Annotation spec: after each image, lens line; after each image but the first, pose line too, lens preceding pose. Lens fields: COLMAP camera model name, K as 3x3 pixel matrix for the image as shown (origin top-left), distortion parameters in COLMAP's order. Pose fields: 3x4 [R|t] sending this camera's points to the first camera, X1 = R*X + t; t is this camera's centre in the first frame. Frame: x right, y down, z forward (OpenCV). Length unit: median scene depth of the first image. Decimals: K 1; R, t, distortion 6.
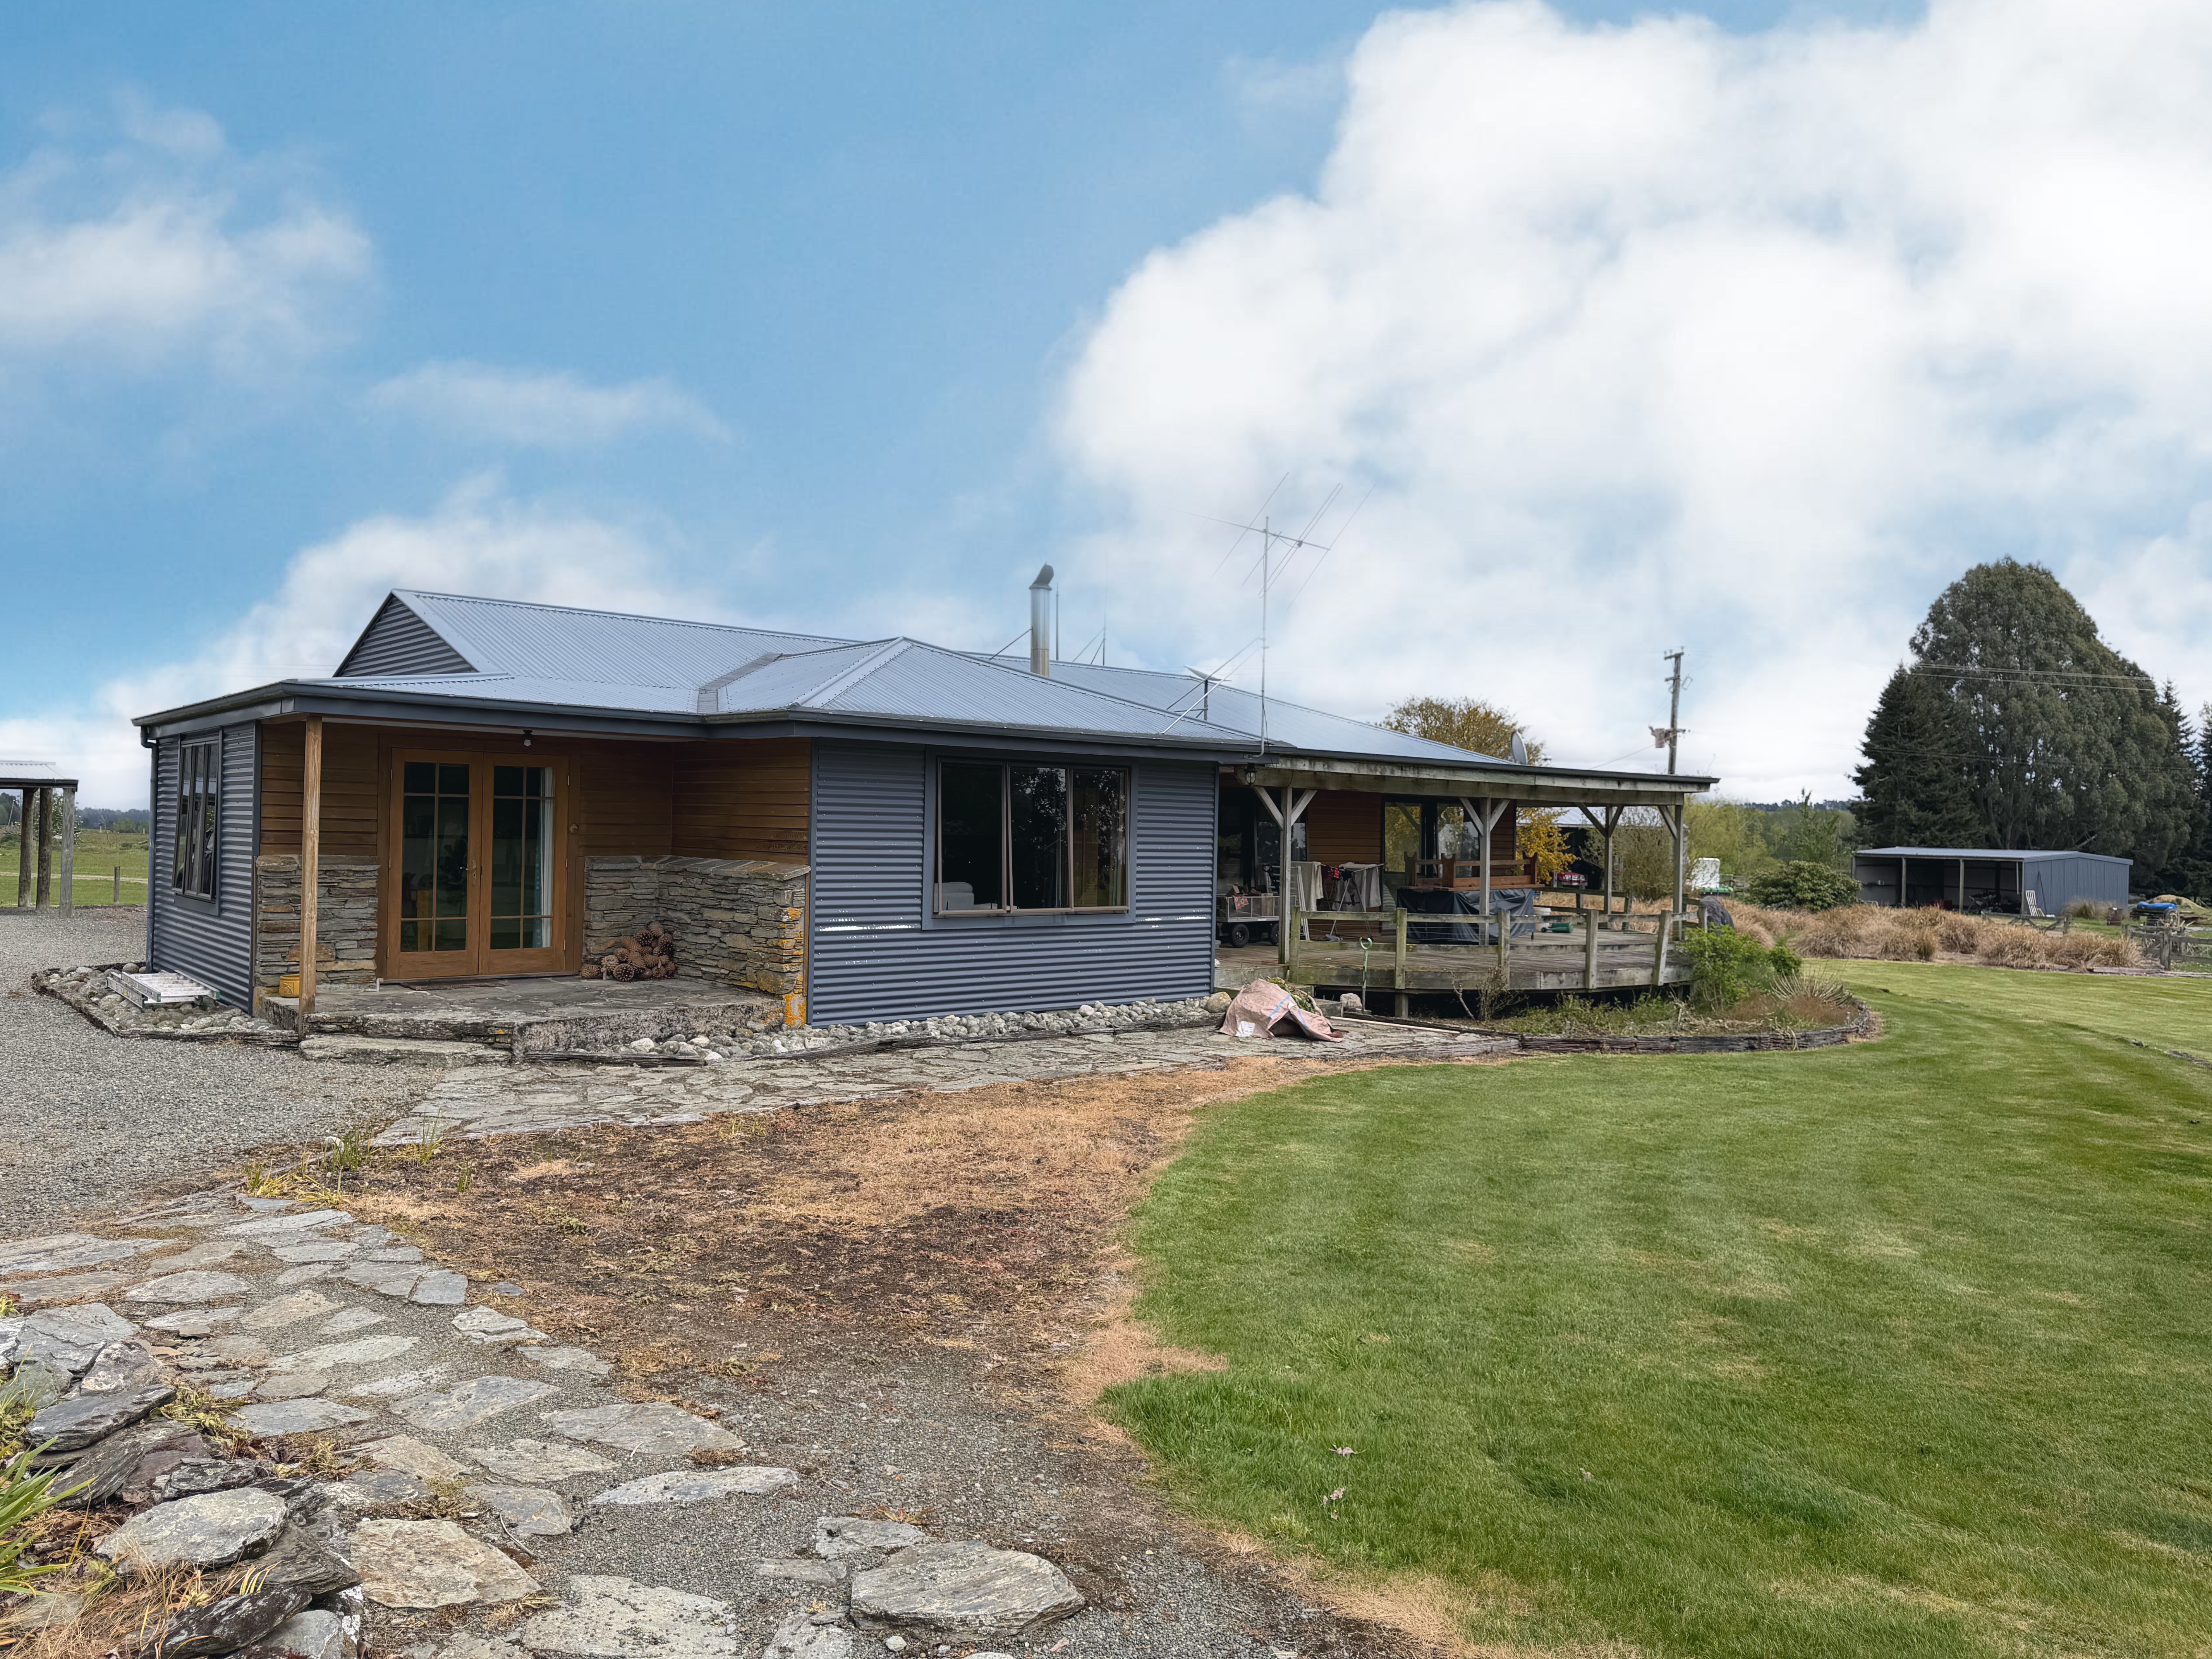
lens RADIAL K [[1553.2, 0, 1106.3], [0, 1553.2, 822.9], [0, 0, 1]] dist [-0.024571, 0.001893]
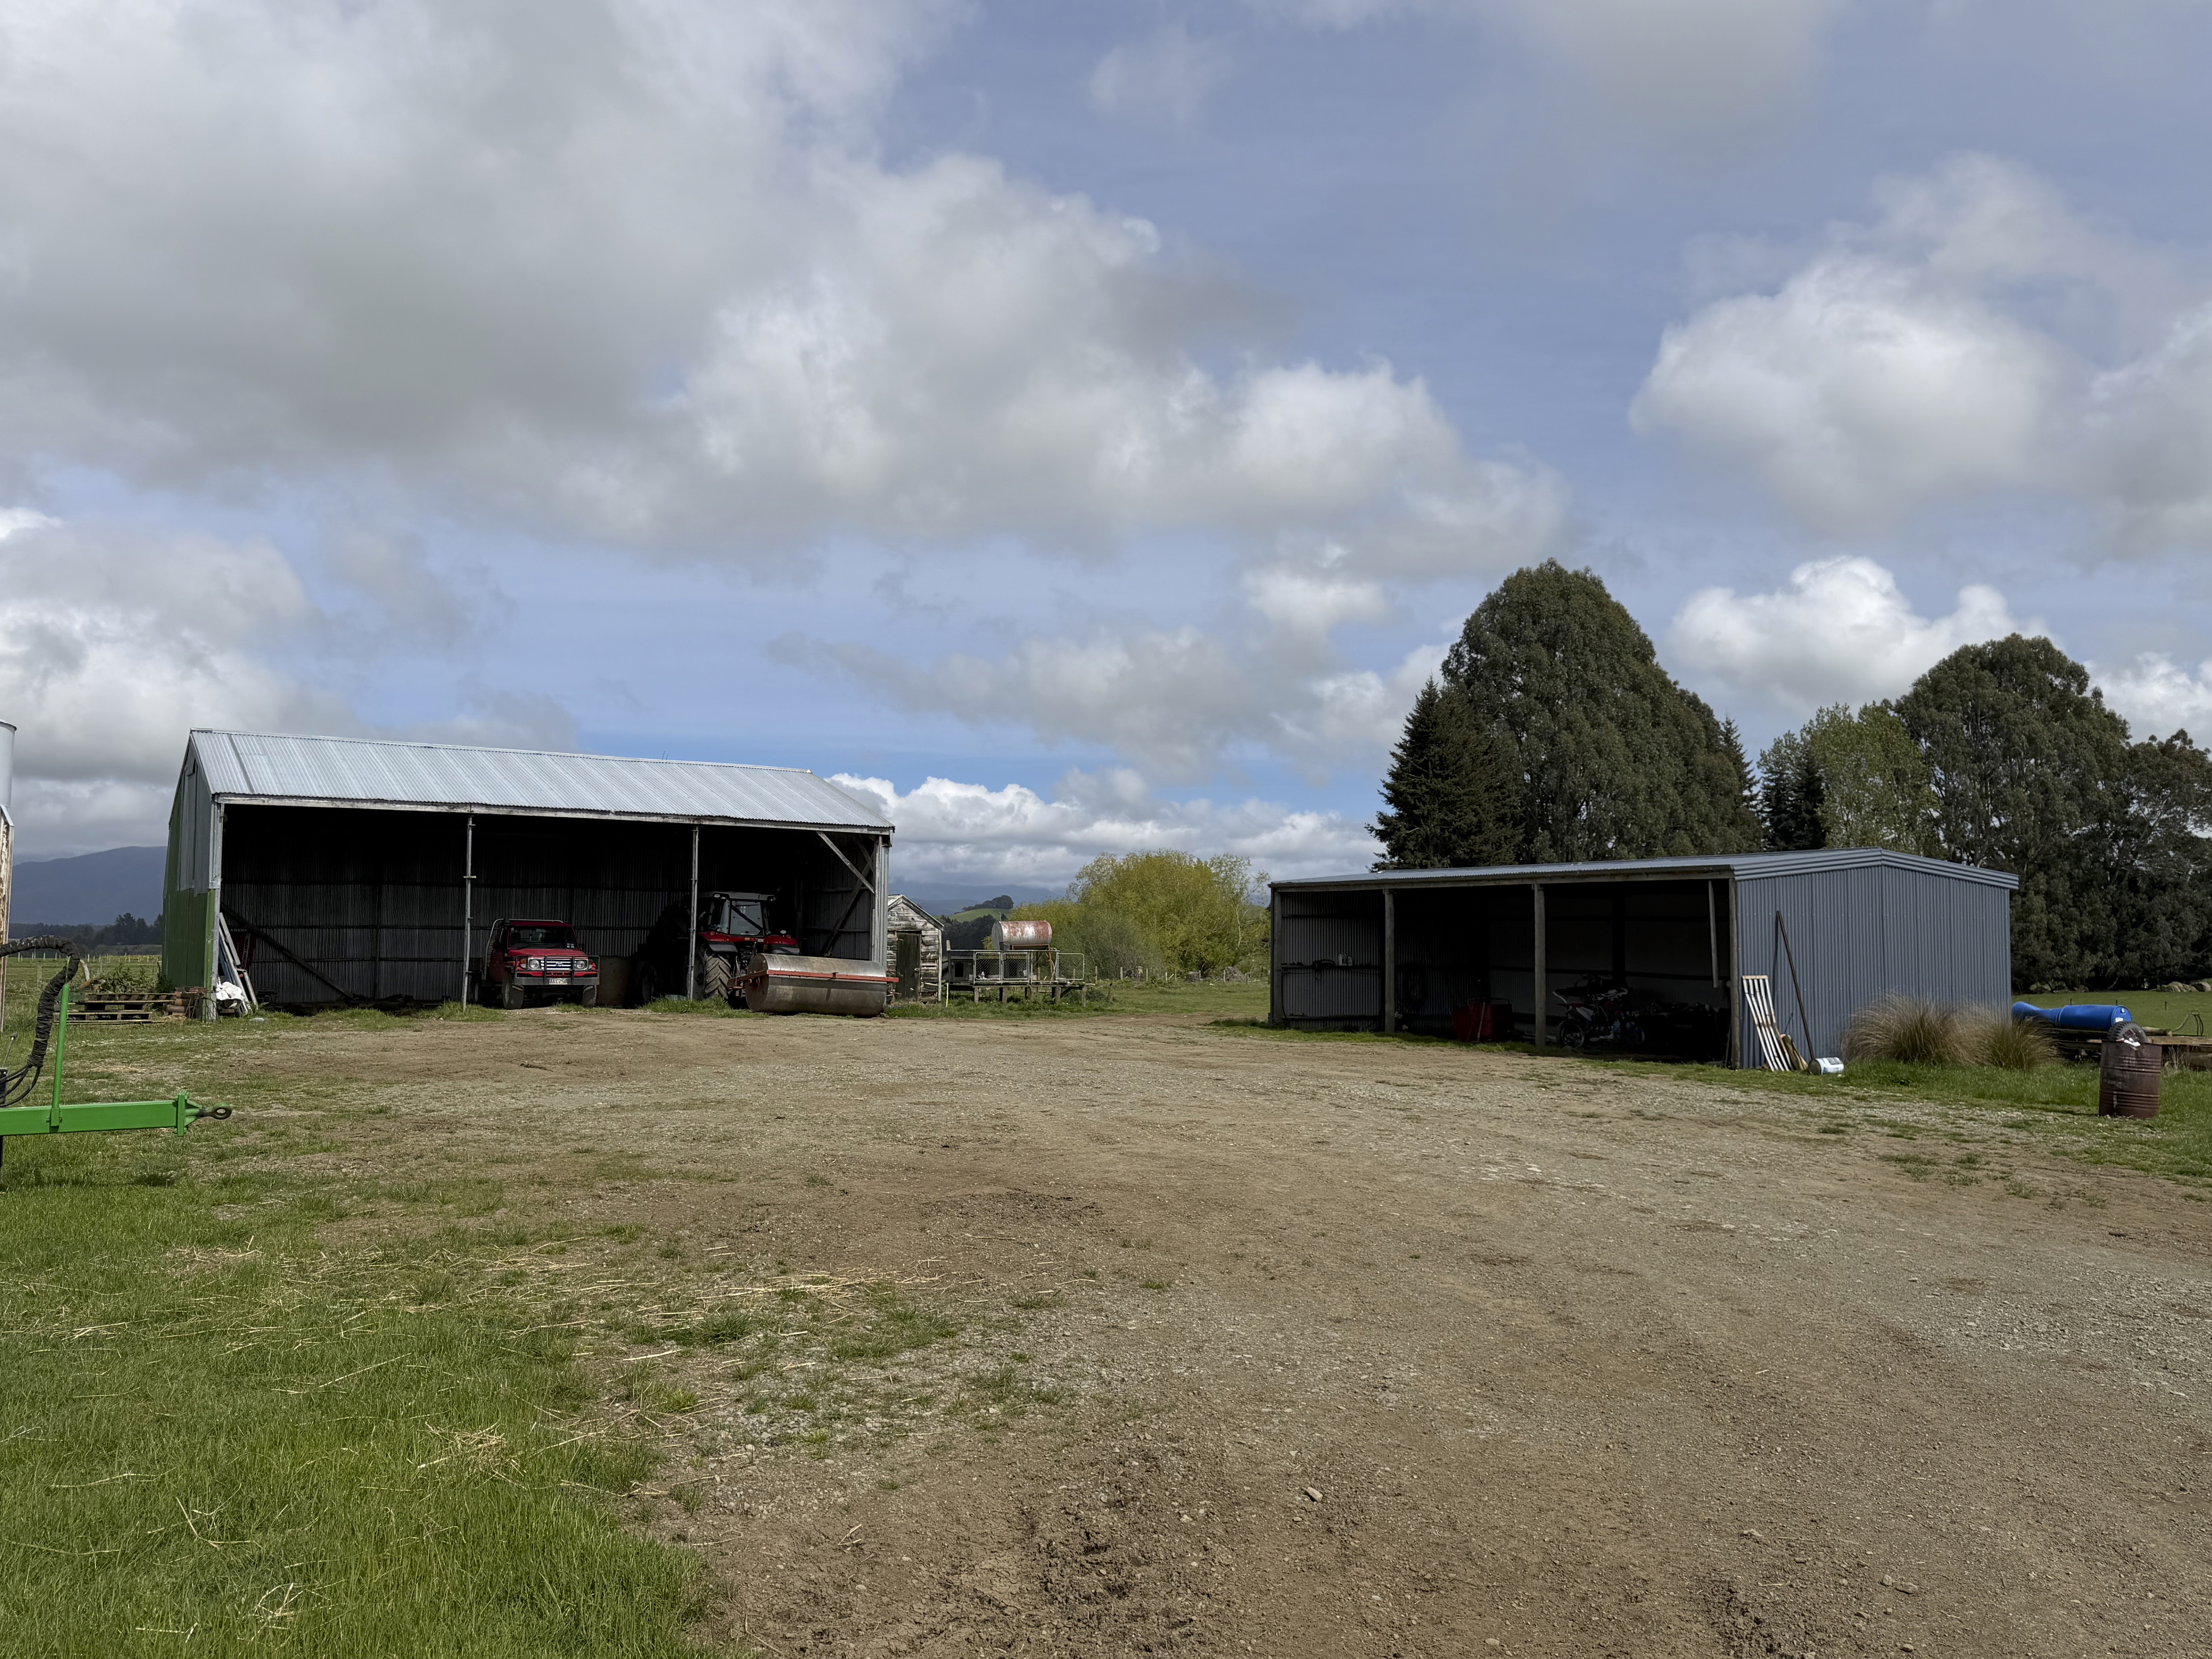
lens RADIAL K [[1614.6, 0, 1106.4], [0, 1614.6, 832.2], [0, 0, 1]] dist [0.001794, -0.000274]
pose [[0.964464, 0.004318, 0.264178, 0.143675], [0.009926, 0.998569, -0.052558, 0.011606], [-0.264027, 0.053312, 0.963041, 0.265509]]
